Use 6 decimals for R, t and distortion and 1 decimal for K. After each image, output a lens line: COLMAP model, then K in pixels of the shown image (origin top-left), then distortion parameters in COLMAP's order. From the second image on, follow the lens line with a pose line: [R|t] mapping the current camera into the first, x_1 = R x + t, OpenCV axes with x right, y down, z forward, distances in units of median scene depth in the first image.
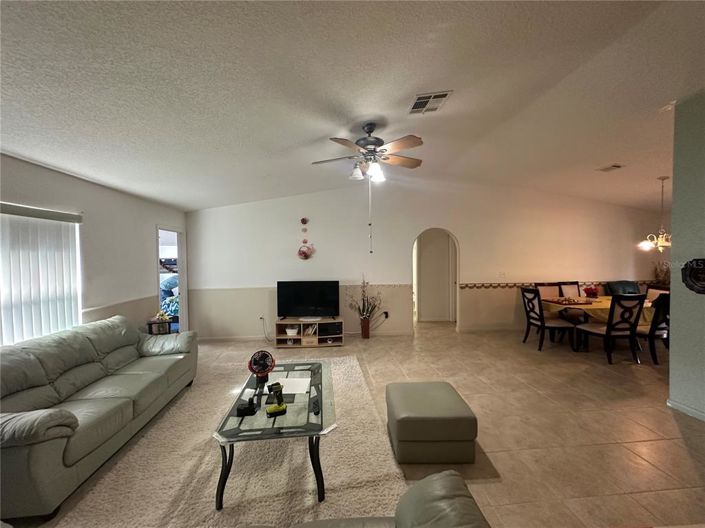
lens RADIAL K [[280.5, 0, 352.5], [0, 280.5, 264.0], [0, 0, 1]] dist [-0.001711, 0.000528]
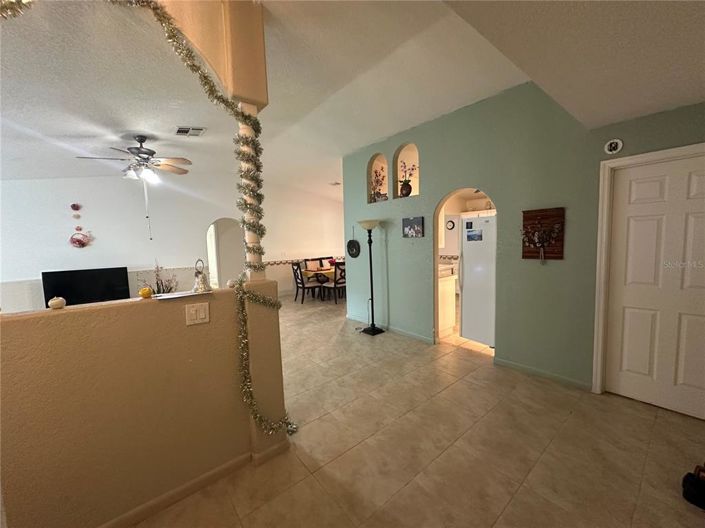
lens RADIAL K [[280.5, 0, 352.5], [0, 280.5, 264.0], [0, 0, 1]] dist [-0.001711, 0.000528]
pose [[0.824899, -0.064174, 0.561626, 0.071610], [0.034628, 0.997406, 0.063107, 0.014933], [-0.564219, -0.032609, 0.824981, -0.406401]]
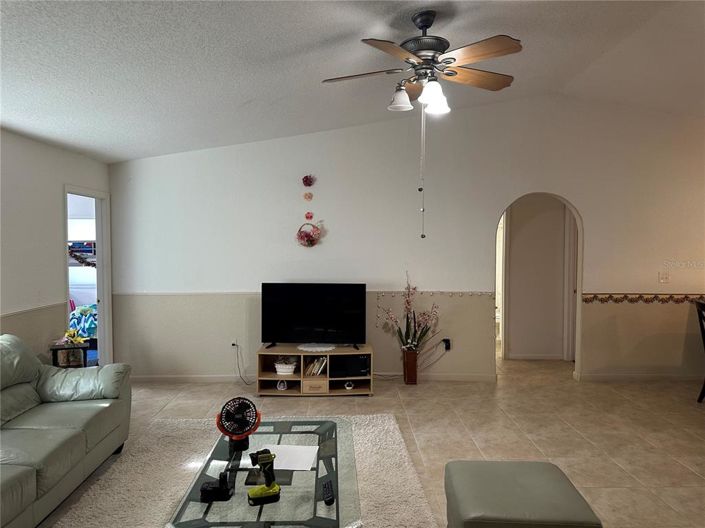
lens RADIAL K [[493.0, 0, 354.8], [0, 493.0, 265.1], [0, 0, 1]] dist [0.107499, -0.143741]
pose [[0.997614, 0.015723, -0.067225, -0.004068], [-0.014203, 0.999634, 0.023030, -0.002948], [0.067562, -0.022020, 0.997472, -0.032272]]
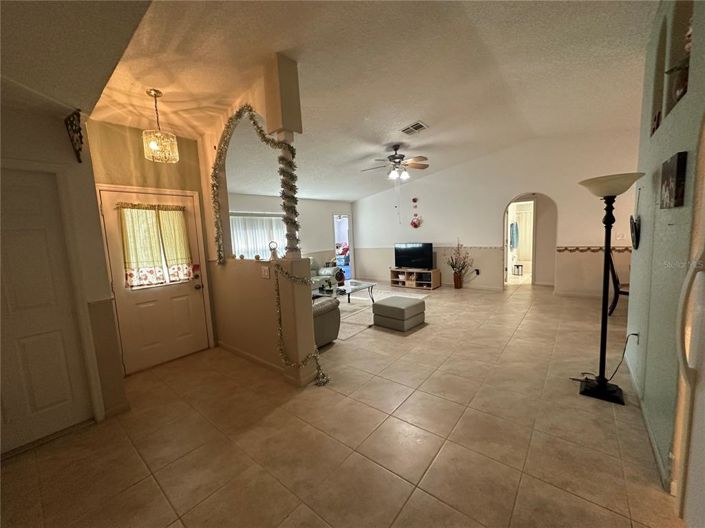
lens RADIAL K [[280.5, 0, 352.5], [0, 280.5, 264.0], [0, 0, 1]] dist [-0.001711, 0.000528]
pose [[0.718060, 0.051851, -0.694047, 0.756165], [0.025415, 0.994602, 0.100598, 0.017409], [0.695517, -0.089875, 0.712867, -0.301505]]
